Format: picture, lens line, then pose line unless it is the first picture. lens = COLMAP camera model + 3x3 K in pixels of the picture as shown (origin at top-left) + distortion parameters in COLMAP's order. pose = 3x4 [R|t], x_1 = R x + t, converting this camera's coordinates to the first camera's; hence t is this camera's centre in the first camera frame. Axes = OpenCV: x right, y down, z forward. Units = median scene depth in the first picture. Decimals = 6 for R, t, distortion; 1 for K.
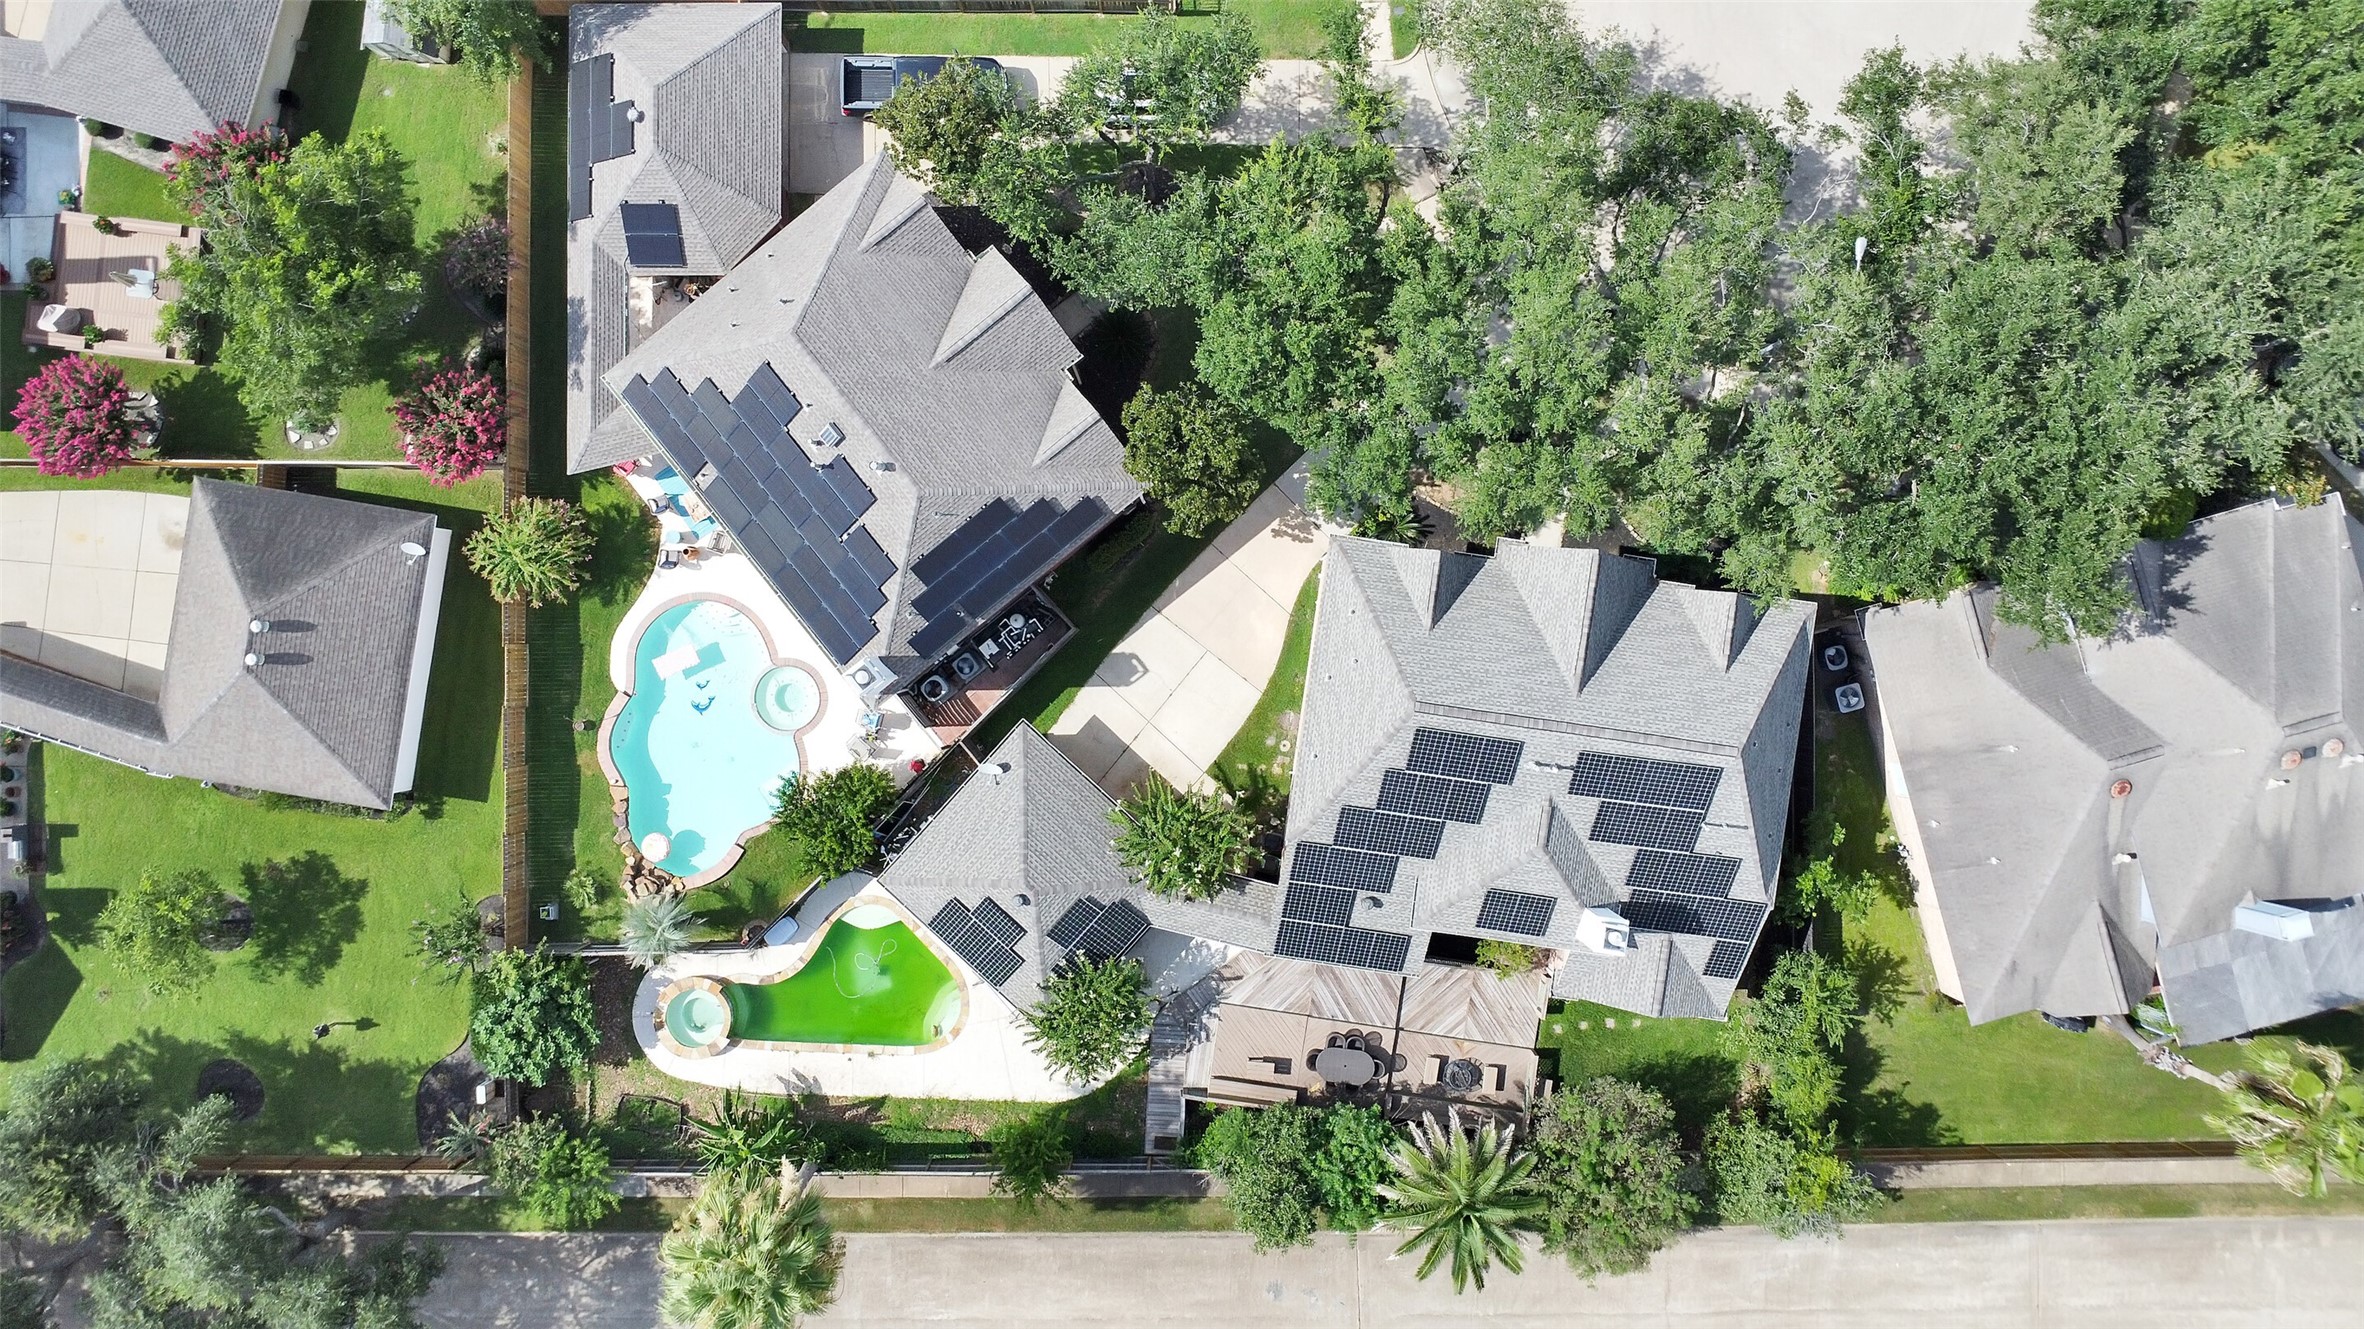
lens RADIAL K [[1667.5, 0, 1182.0], [0, 1667.5, 664.5], [0, 0, 1]] dist [-0.025730, 0.005848]
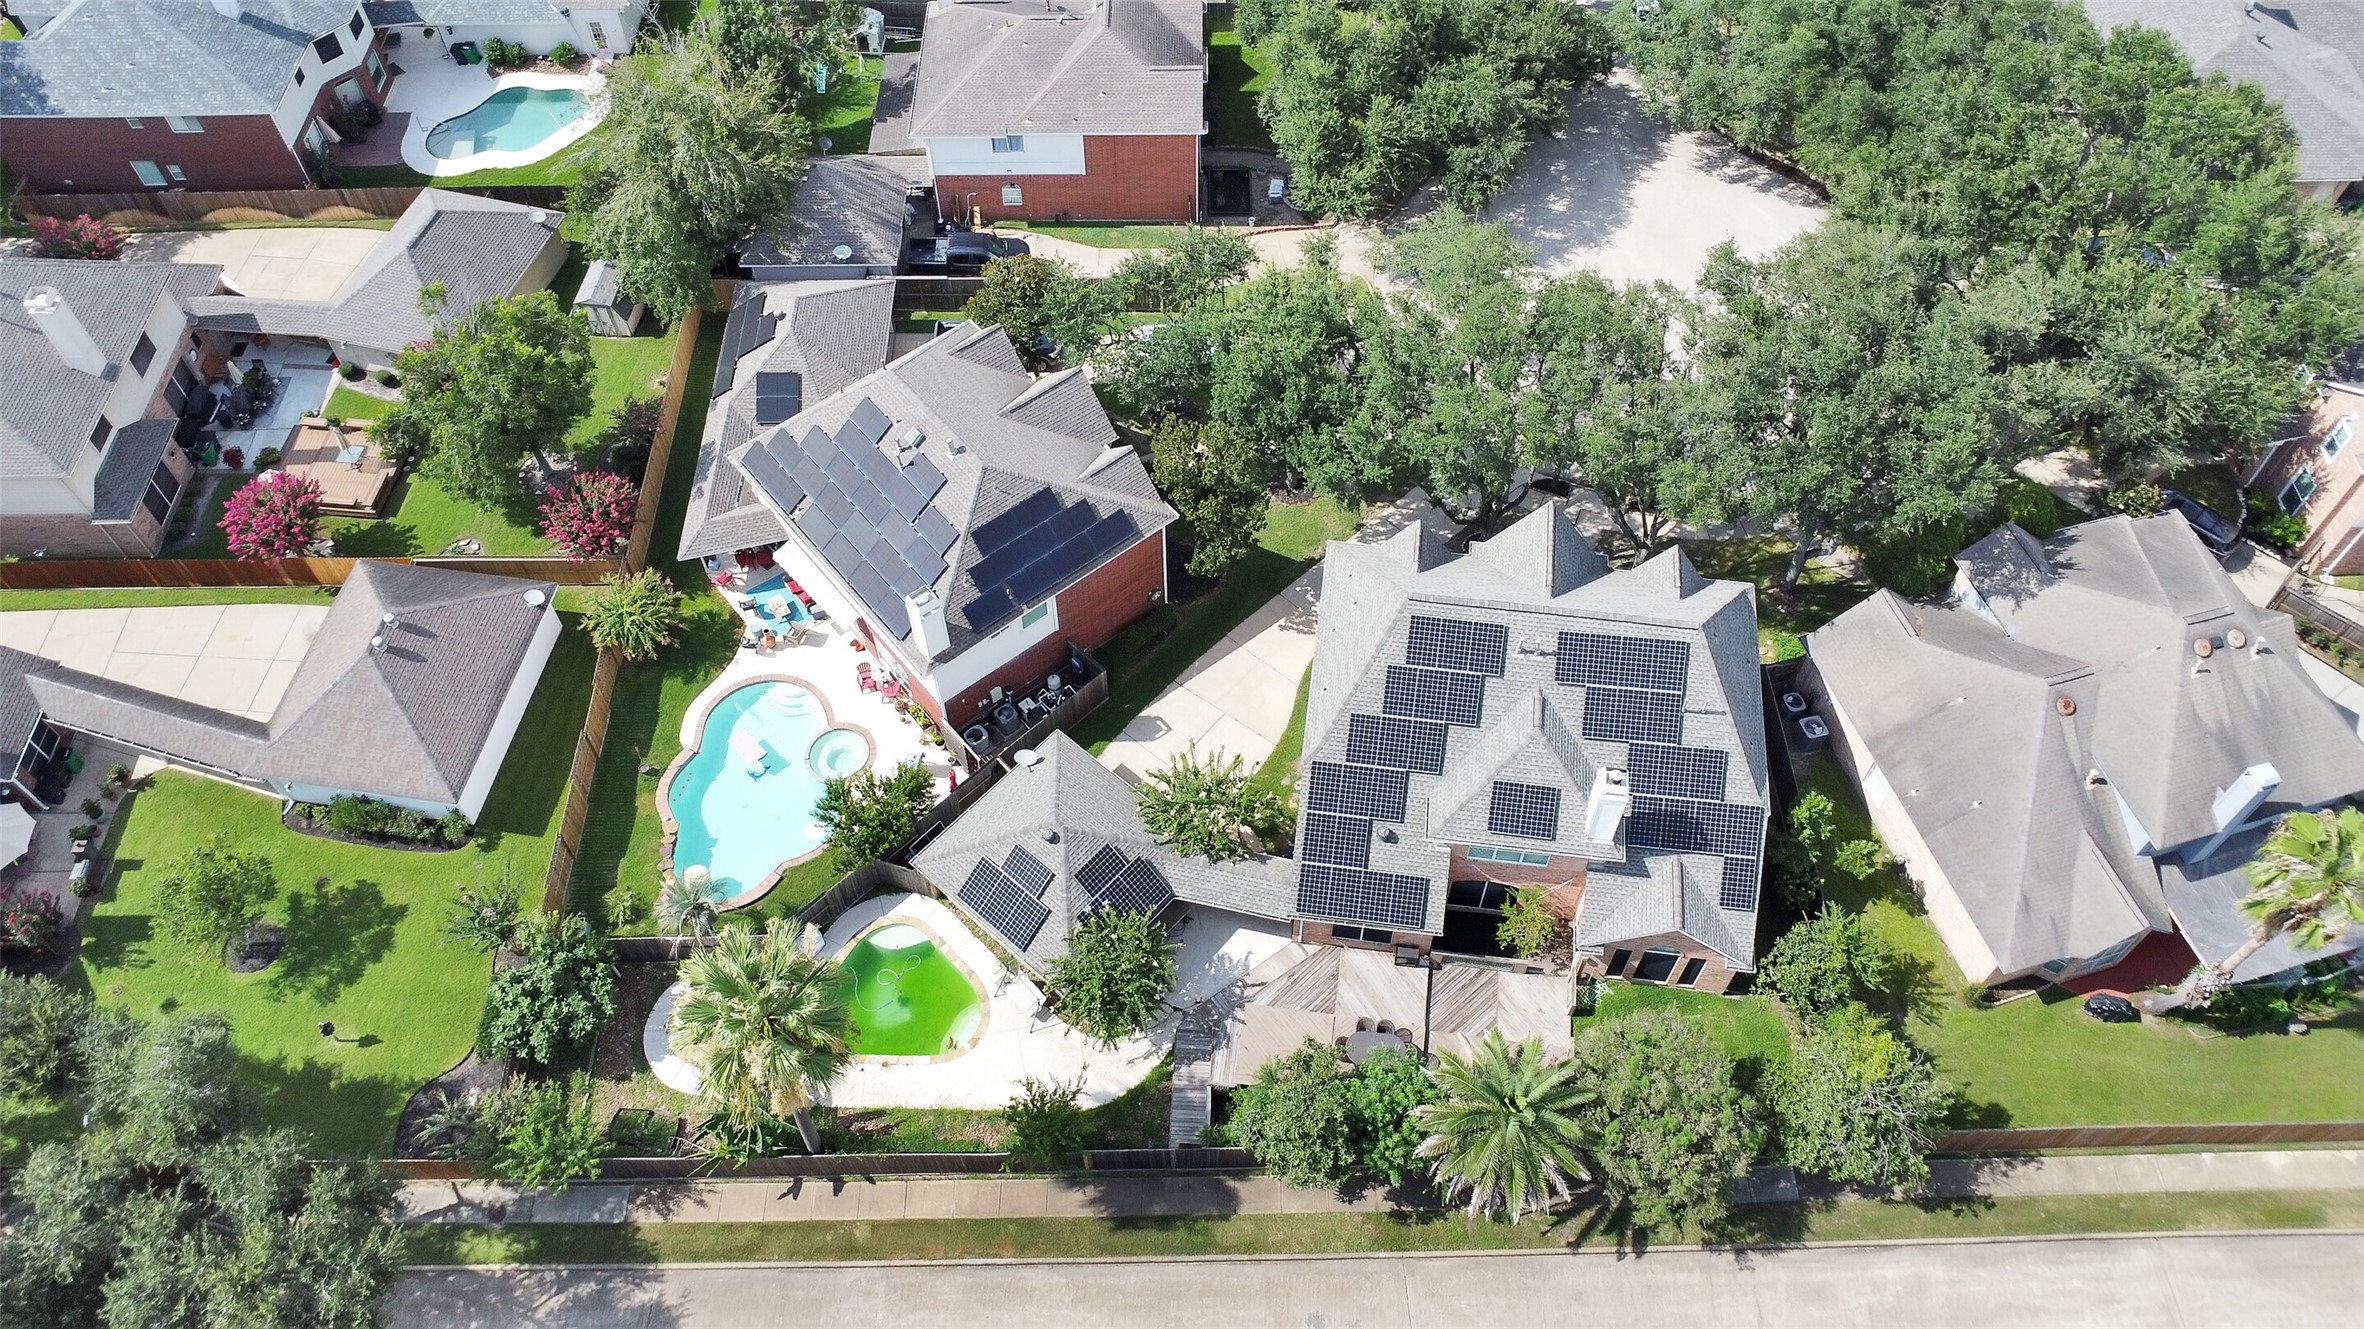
lens RADIAL K [[1664.8, 0, 1182.0], [0, 1664.8, 664.5], [0, 0, 1]] dist [-0.020873, 0.001380]
pose [[0.999971, -0.007509, -0.000949, -0.011812], [0.005645, 0.823420, -0.567405, 0.592372], [0.005042, 0.567383, 0.823439, 0.074692]]
